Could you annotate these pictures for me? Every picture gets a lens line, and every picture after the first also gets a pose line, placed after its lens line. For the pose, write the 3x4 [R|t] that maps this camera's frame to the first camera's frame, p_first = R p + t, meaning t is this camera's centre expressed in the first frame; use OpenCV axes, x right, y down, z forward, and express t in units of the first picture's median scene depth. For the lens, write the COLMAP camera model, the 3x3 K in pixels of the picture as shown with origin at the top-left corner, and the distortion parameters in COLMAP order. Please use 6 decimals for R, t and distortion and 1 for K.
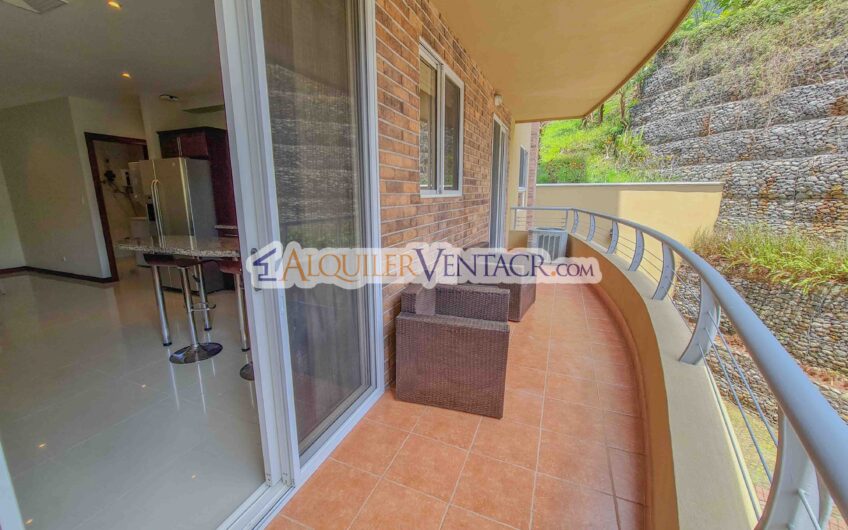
lens RADIAL K [[344.4, 0, 423.2], [0, 344.4, 262.3], [0, 0, 1]] dist [-0.000536, -0.000434]
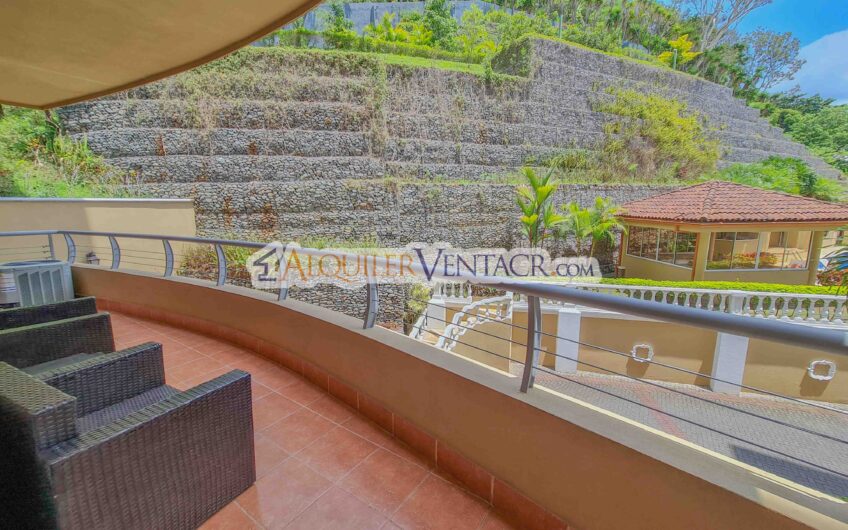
lens RADIAL K [[344.4, 0, 413.6], [0, 344.4, 261.6], [0, 0, 1]] dist [-0.000536, -0.000434]
pose [[0.219480, -0.154407, 0.963321, -0.119606], [0.202054, 0.973183, 0.109952, -0.020677], [-0.954465, 0.170511, 0.244793, 0.106341]]
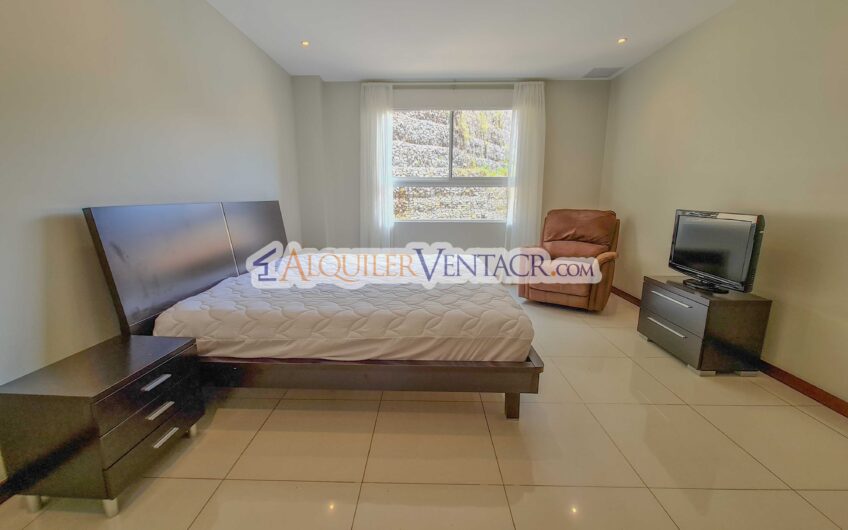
lens RADIAL K [[344.4, 0, 420.1], [0, 344.4, 263.2], [0, 0, 1]] dist [-0.000536, -0.000434]
pose [[-0.353090, -0.177410, 0.918615, -0.271728], [0.188150, 0.948333, 0.255469, -0.321488], [-0.916475, 0.263041, -0.301467, 1.668842]]
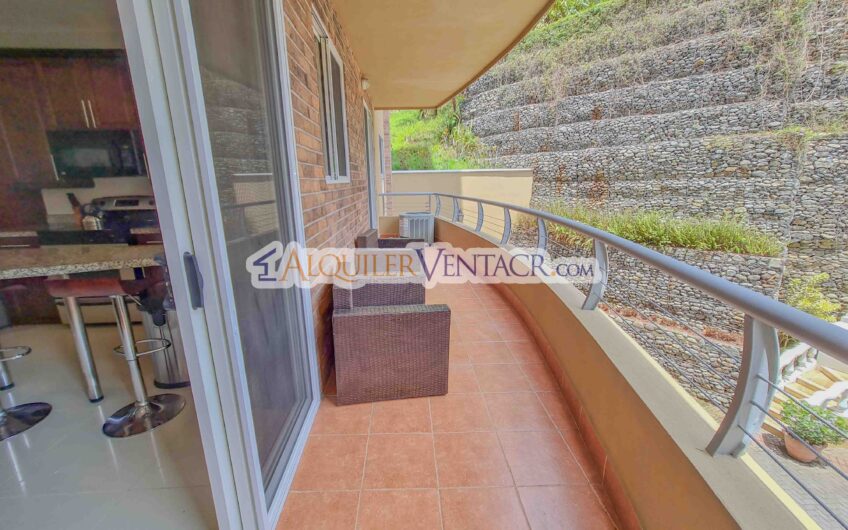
lens RADIAL K [[344.4, 0, 422.0], [0, 344.4, 260.9], [0, 0, 1]] dist [-0.000536, -0.000434]
pose [[0.906441, -0.111256, 0.407415, -0.066544], [0.099389, 0.993779, 0.050254, -0.001965], [-0.410472, -0.005060, 0.911859, 0.025122]]
